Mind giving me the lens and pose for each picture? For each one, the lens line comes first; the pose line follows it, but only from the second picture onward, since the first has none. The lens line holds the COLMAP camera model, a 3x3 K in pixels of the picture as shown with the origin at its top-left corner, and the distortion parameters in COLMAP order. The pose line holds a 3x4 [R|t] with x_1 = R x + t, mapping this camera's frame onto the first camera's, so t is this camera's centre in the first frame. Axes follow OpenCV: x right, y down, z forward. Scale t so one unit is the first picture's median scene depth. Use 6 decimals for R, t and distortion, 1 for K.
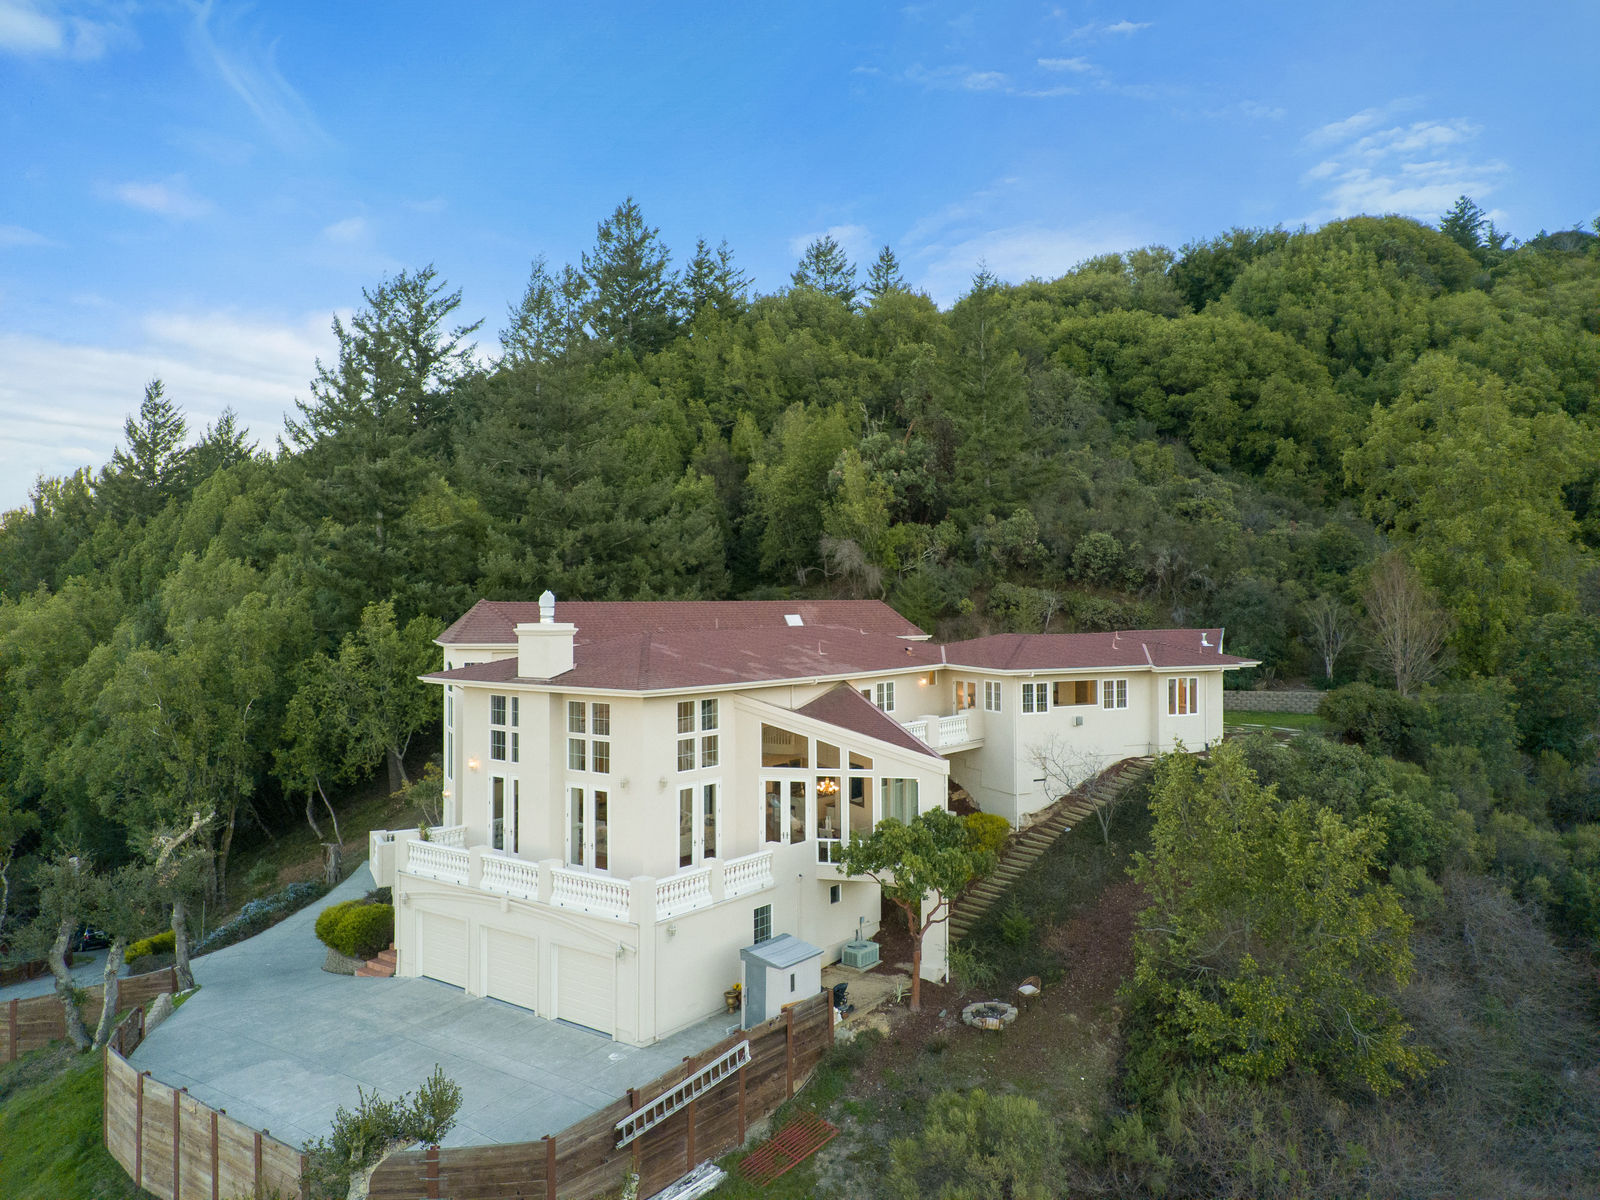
lens RADIAL K [[1185.2, 0, 801.0], [0, 1185.2, 596.0], [0, 0, 1]] dist [0.118231, -0.186867]
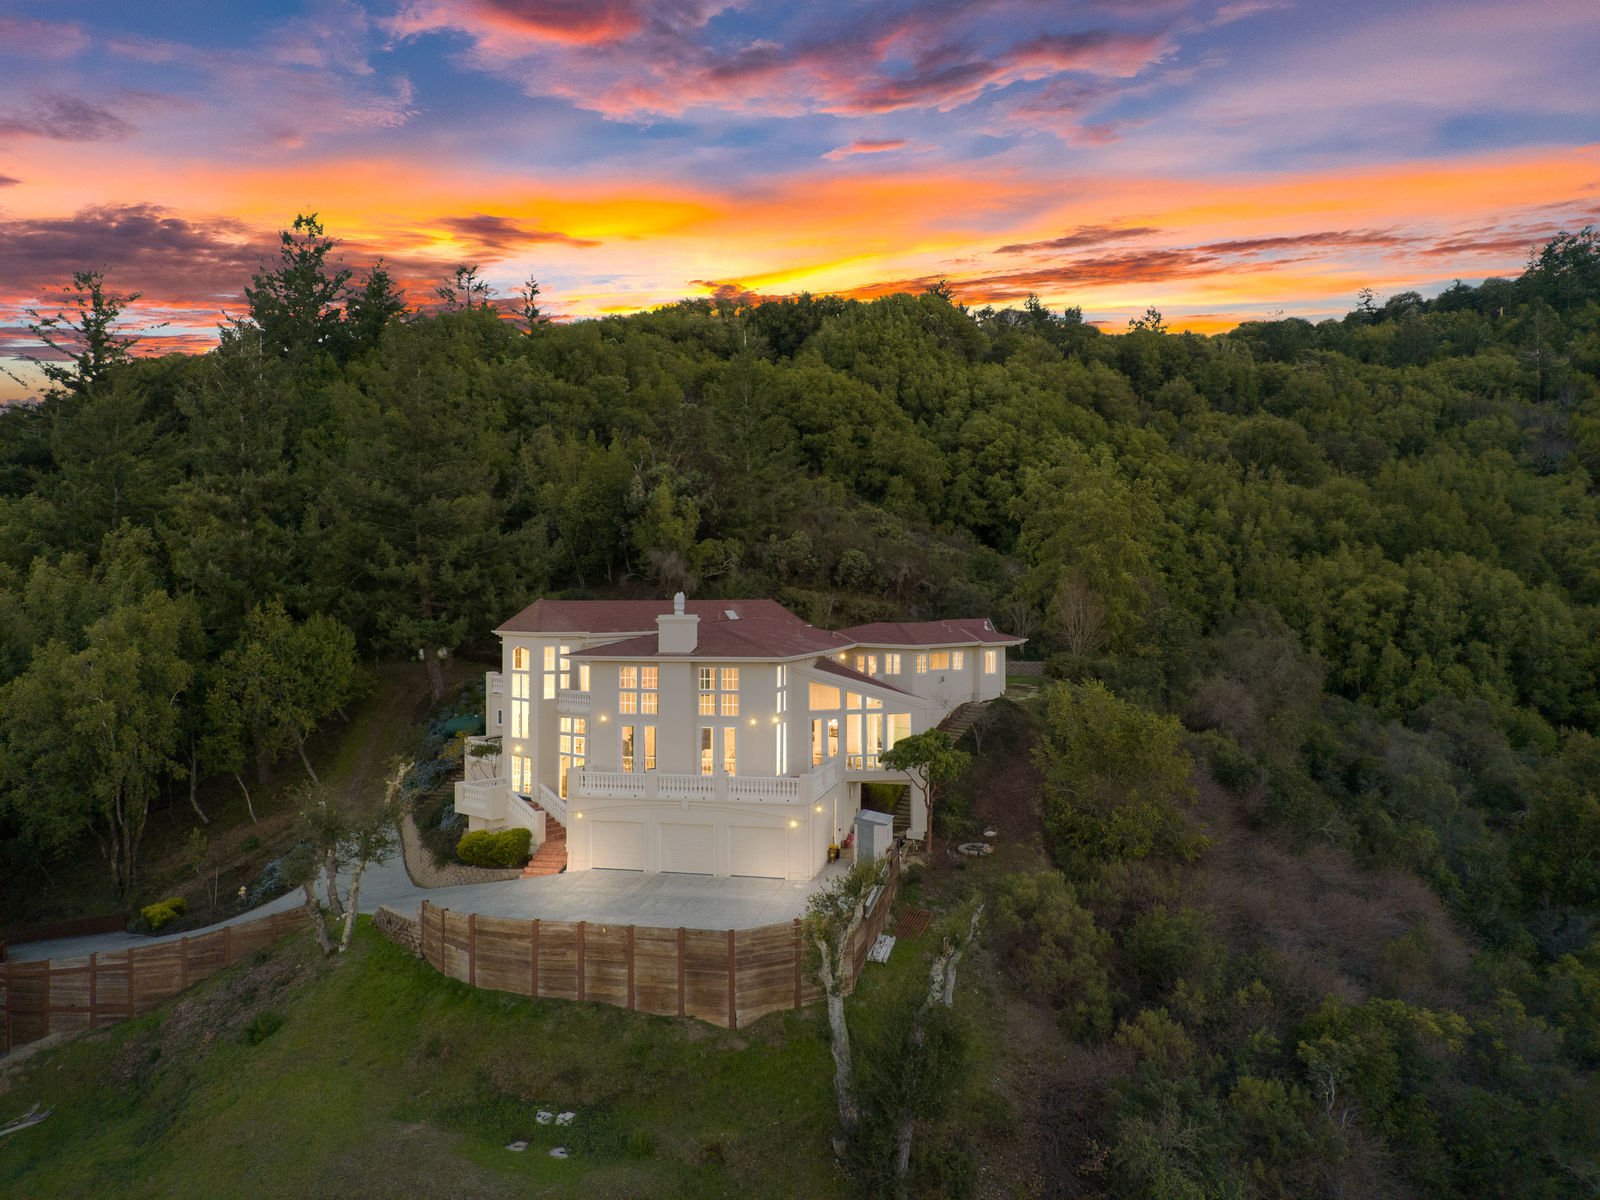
lens RADIAL K [[1185.2, 0, 801.0], [0, 1185.2, 596.0], [0, 0, 1]] dist [0.118231, -0.186867]
pose [[0.910677, 0.001545, 0.413116, -0.487658], [-0.000656, 0.999997, -0.002294, 0.002585], [-0.413119, 0.001818, 0.910675, -0.263171]]
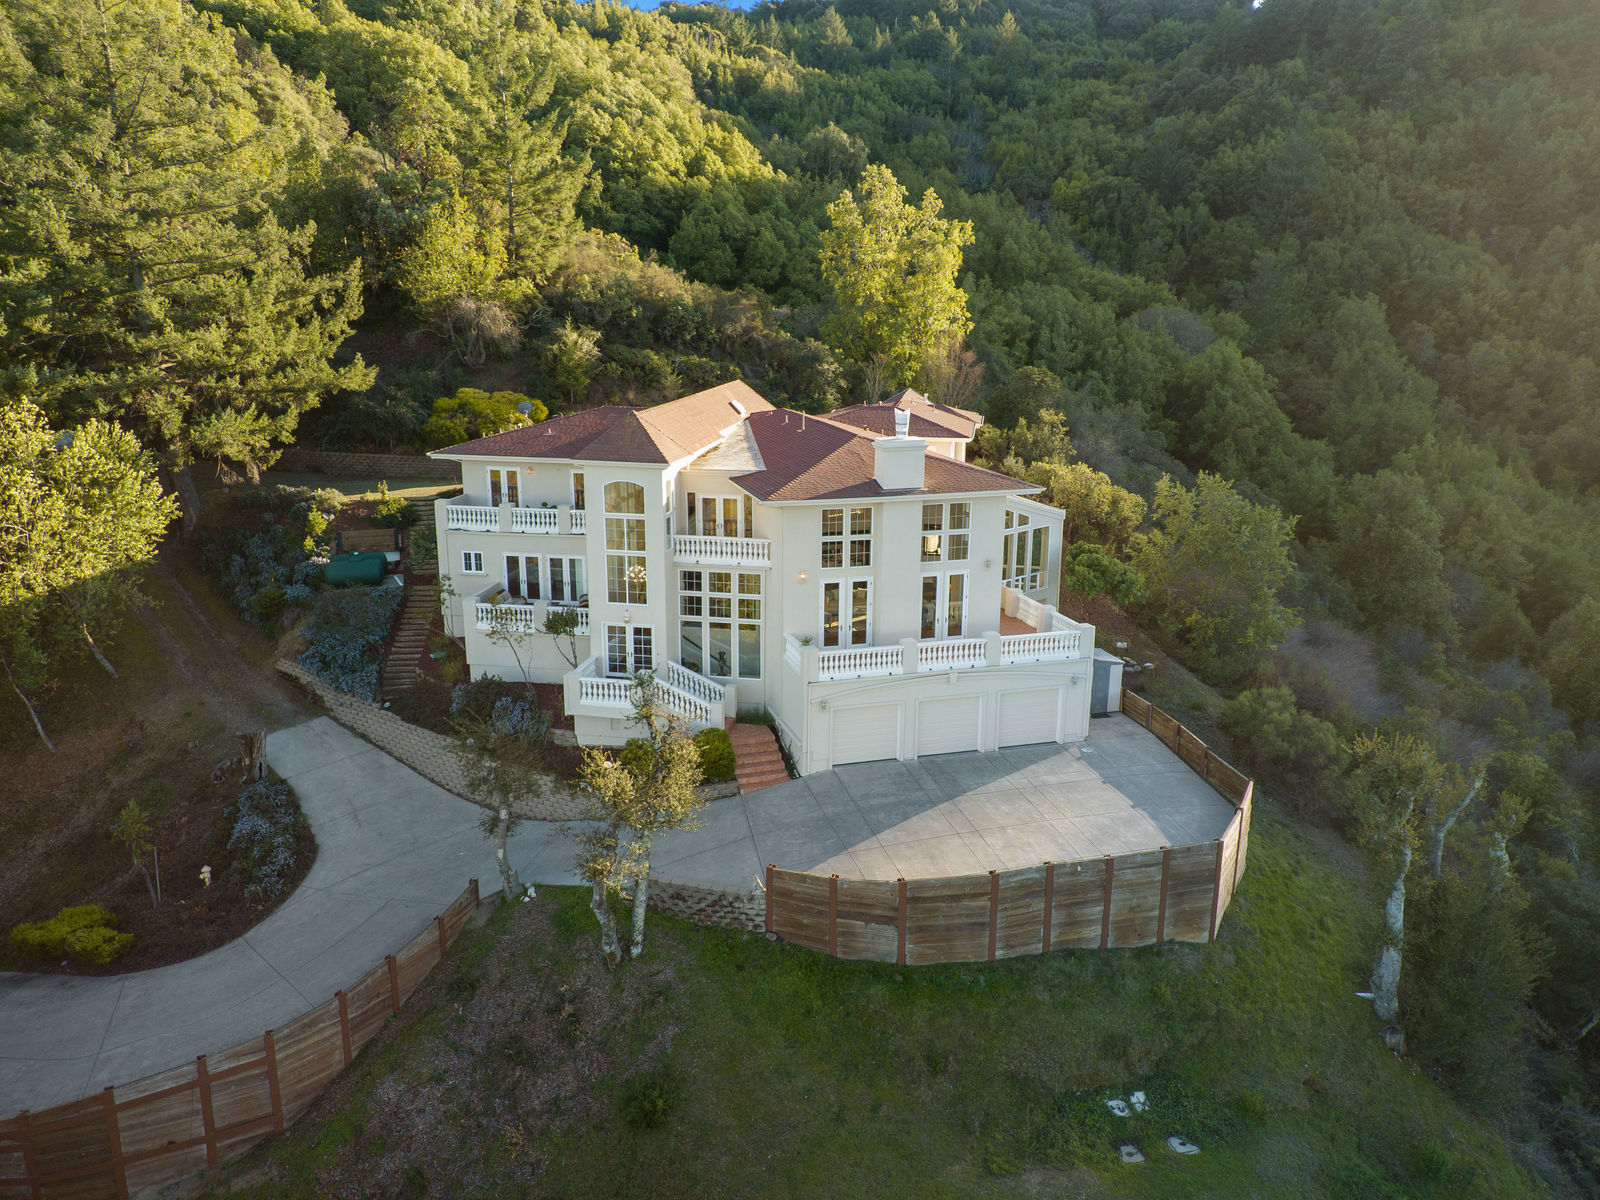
lens RADIAL K [[1185.2, 0, 801.0], [0, 1185.2, 596.0], [0, 0, 1]] dist [0.118231, -0.186867]
pose [[0.582402, -0.195975, 0.788925, -0.851551], [-0.006259, 0.969395, 0.245425, -0.076800], [-0.812877, -0.147874, 0.563351, 0.314160]]
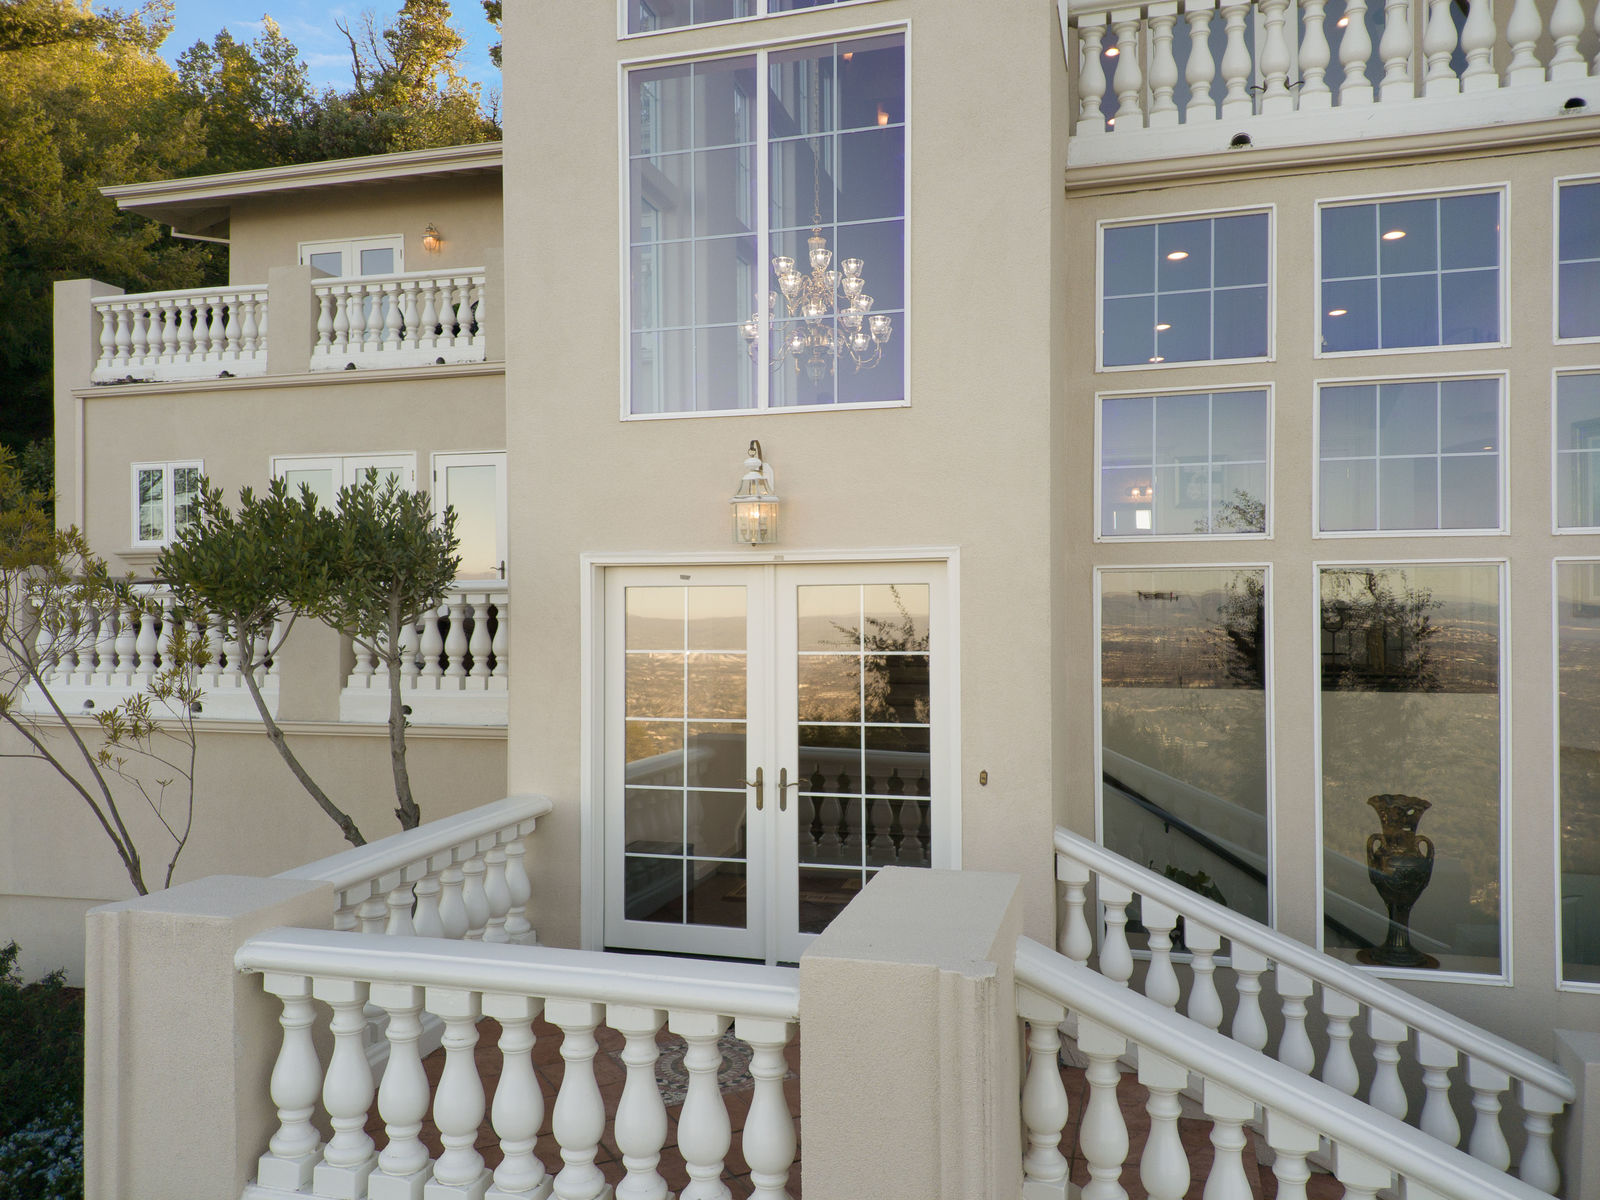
lens RADIAL K [[1185.2, 0, 801.0], [0, 1185.2, 596.0], [0, 0, 1]] dist [0.118231, -0.186867]
pose [[0.652782, 0.003612, 0.757537, -0.348338], [0.003831, 0.999960, -0.008069, 0.155252], [-0.757536, 0.008169, 0.652742, 0.806518]]
